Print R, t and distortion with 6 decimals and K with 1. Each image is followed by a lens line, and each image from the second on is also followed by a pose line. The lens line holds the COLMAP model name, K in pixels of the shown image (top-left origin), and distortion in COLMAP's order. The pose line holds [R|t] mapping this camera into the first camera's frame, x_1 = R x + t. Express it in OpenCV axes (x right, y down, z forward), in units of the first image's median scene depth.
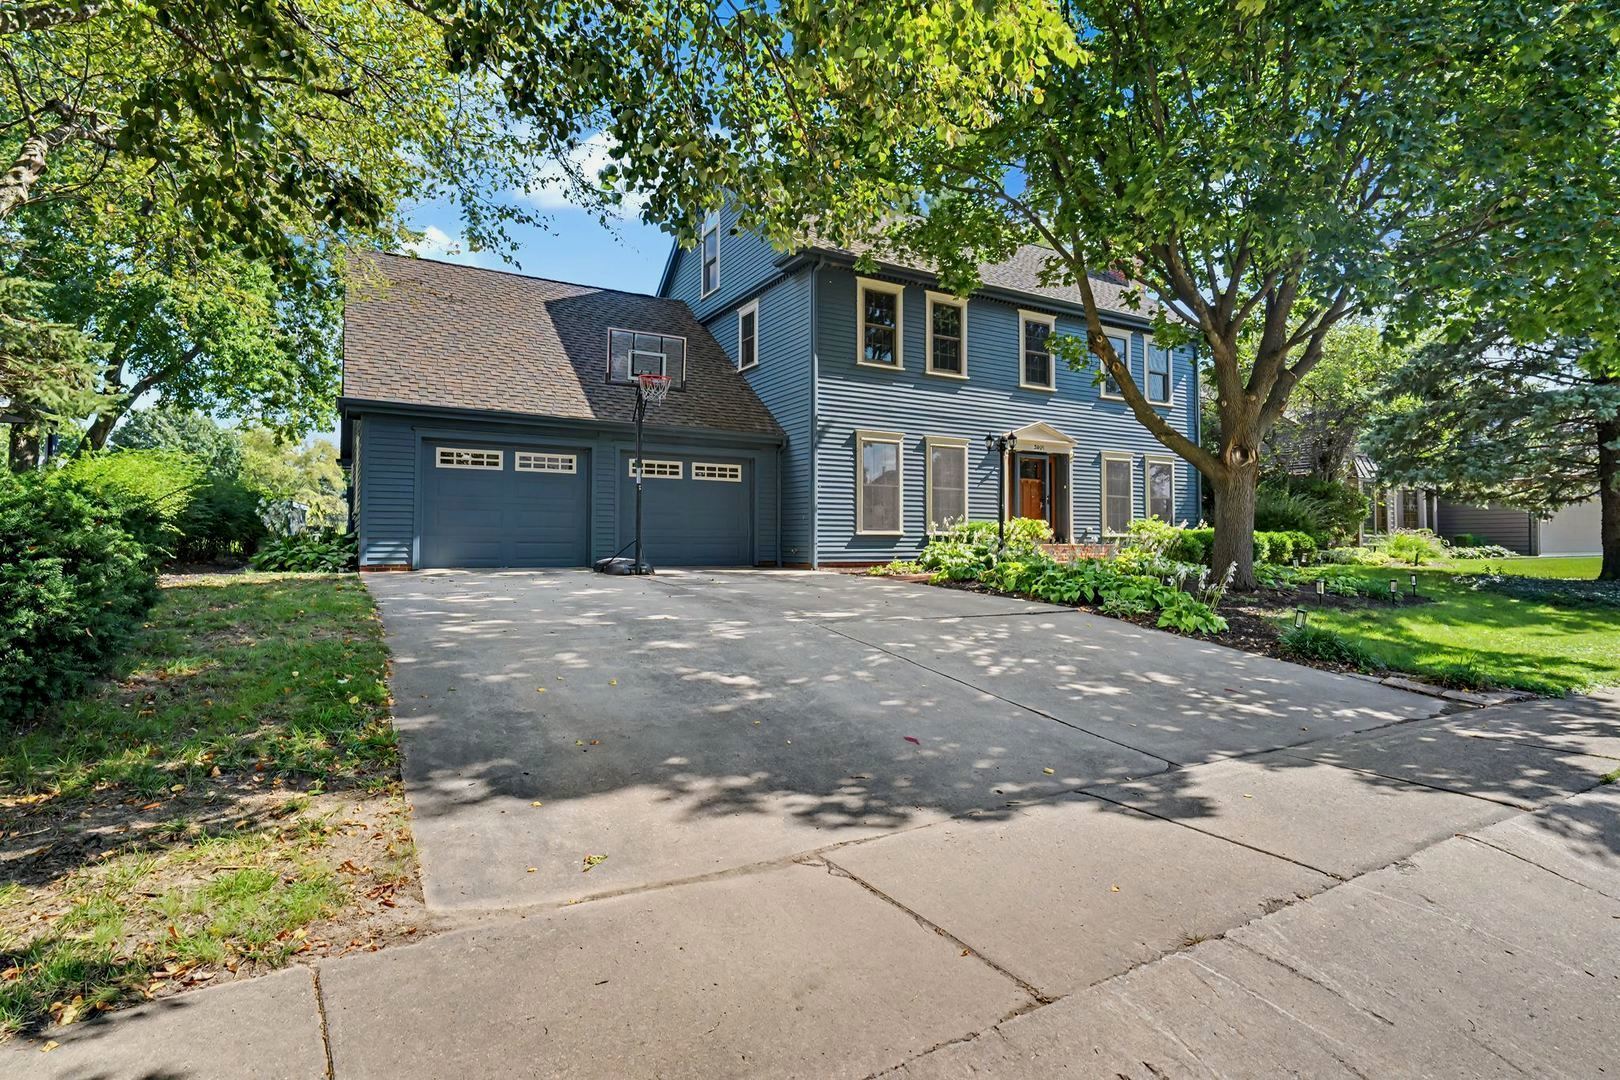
lens RADIAL K [[828.3, 0, 814.4], [0, 828.3, 529.4], [0, 0, 1]] dist [0.020316, -0.000574]
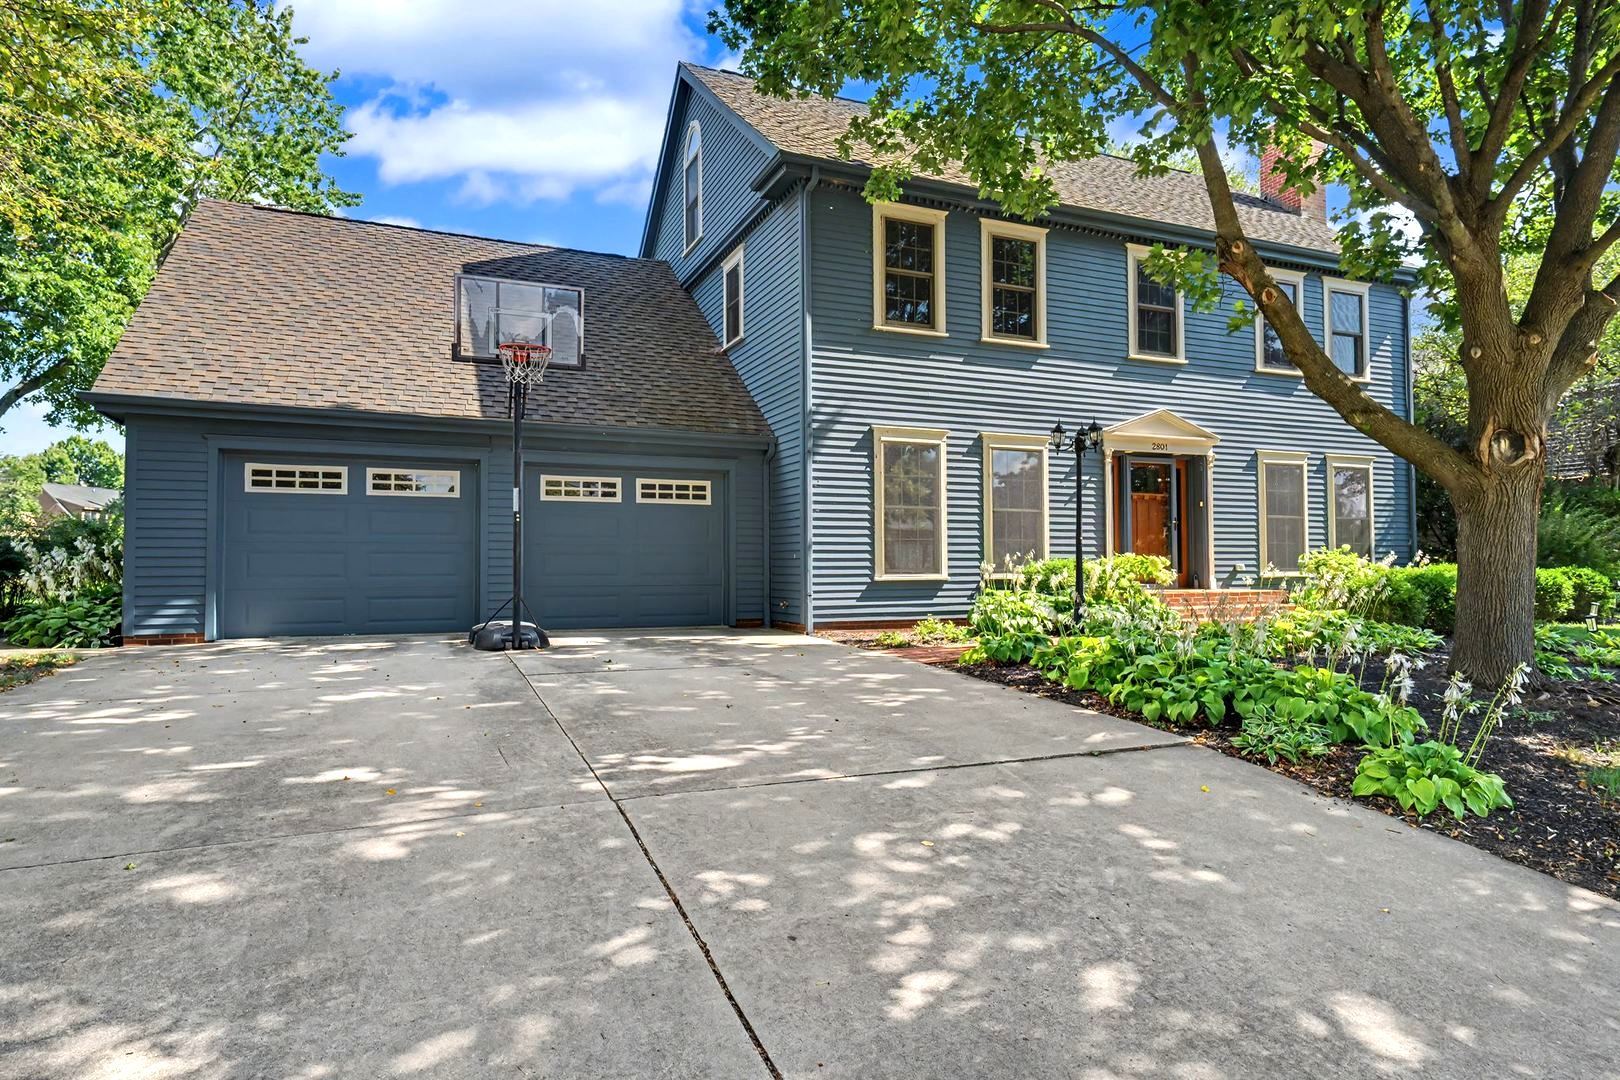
lens RADIAL K [[956.6, 0, 807.7], [0, 956.6, 551.2], [0, 0, 1]] dist [0.027031, 0.001411]
pose [[0.992992, -0.009687, -0.117784, 0.088766], [0.009268, 0.999949, -0.004107, -0.014856], [0.117818, 0.002986, 0.993031, 0.216499]]
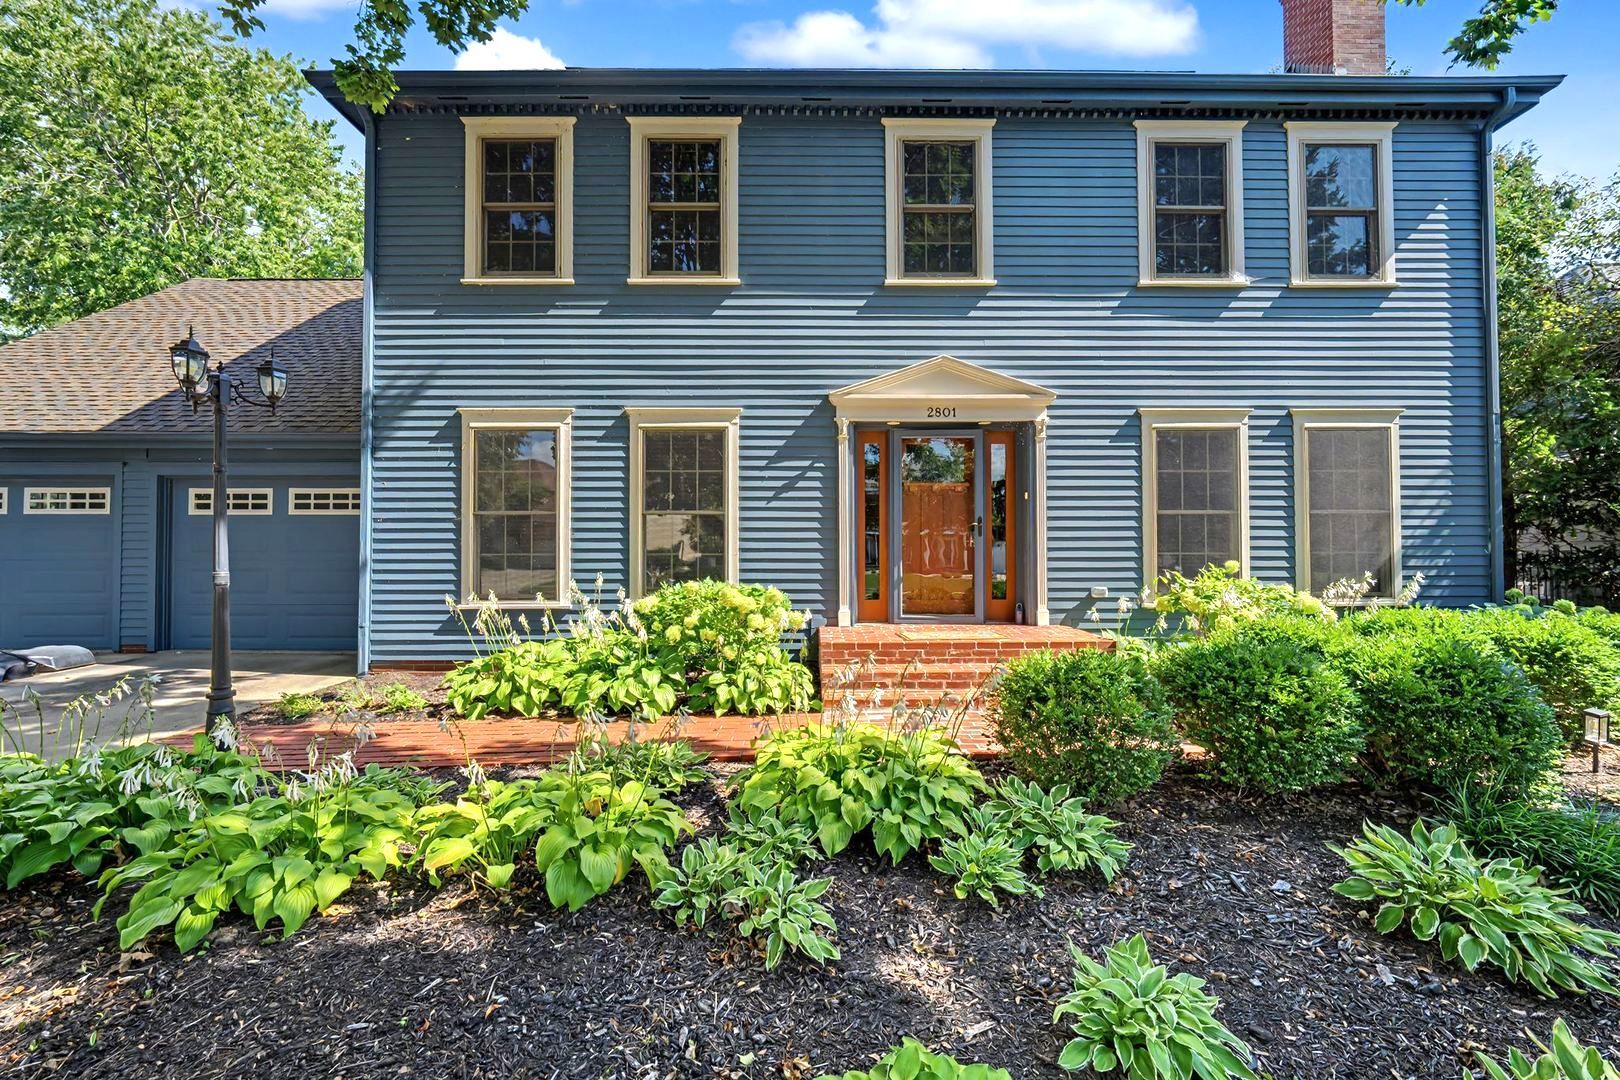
lens RADIAL K [[1088.5, 0, 814.7], [0, 1088.5, 574.2], [0, 0, 1]] dist [-0.015354, -0.000144]
pose [[0.862633, -0.013031, -0.505662, 0.590313], [0.012277, 0.999913, -0.004825, -0.009189], [0.505681, -0.002046, 0.862718, 0.519648]]
